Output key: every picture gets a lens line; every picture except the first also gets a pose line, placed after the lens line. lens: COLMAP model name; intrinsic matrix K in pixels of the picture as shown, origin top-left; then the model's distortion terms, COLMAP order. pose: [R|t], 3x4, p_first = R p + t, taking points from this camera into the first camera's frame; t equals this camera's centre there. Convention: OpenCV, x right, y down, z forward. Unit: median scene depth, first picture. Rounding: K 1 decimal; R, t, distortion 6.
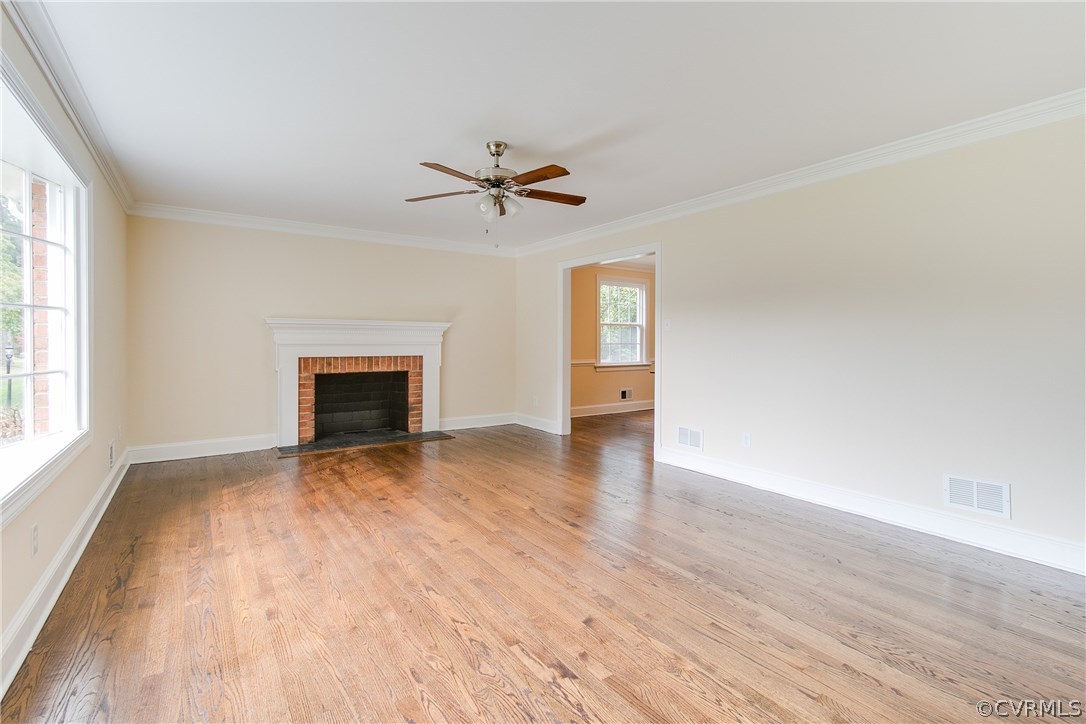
lens RADIAL K [[507.8, 0, 546.1], [0, 507.8, 339.8], [0, 0, 1]] dist [-0.000428, -0.000083]
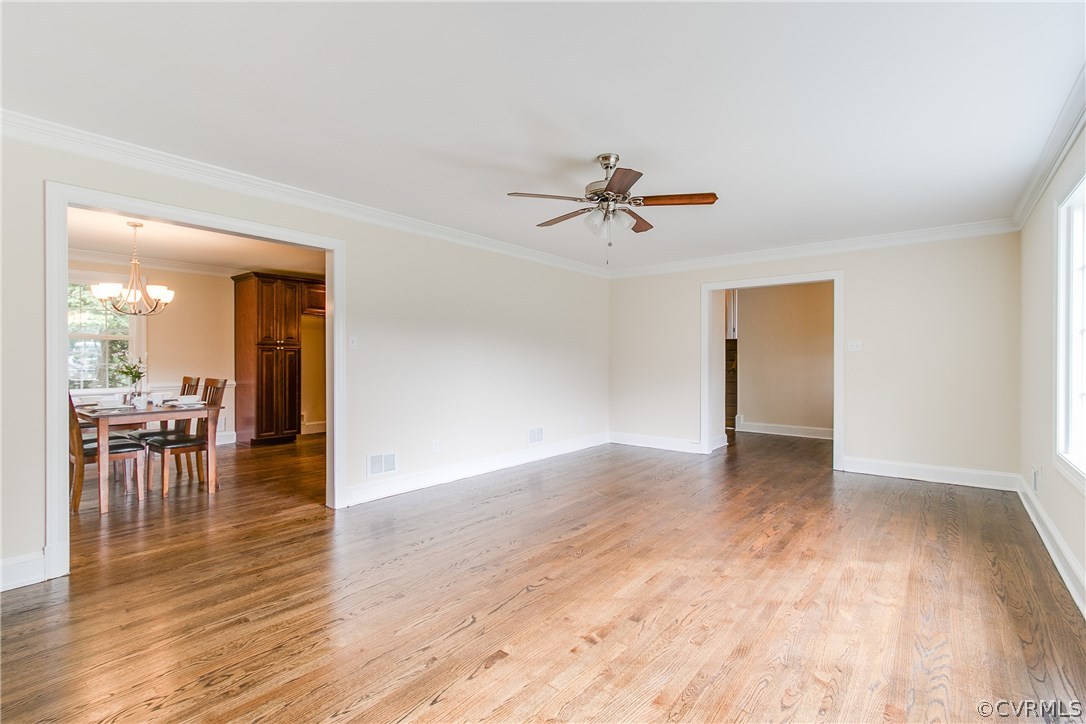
lens RADIAL K [[498.3, 0, 543.0], [0, 498.3, 362.0], [0, 0, 1]] dist [0.001040, 0.000359]
pose [[-0.287922, -0.008261, 0.957618, -0.906551], [-0.005073, 0.999962, 0.007101, -0.003245], [-0.957640, -0.002813, -0.287953, 1.310922]]
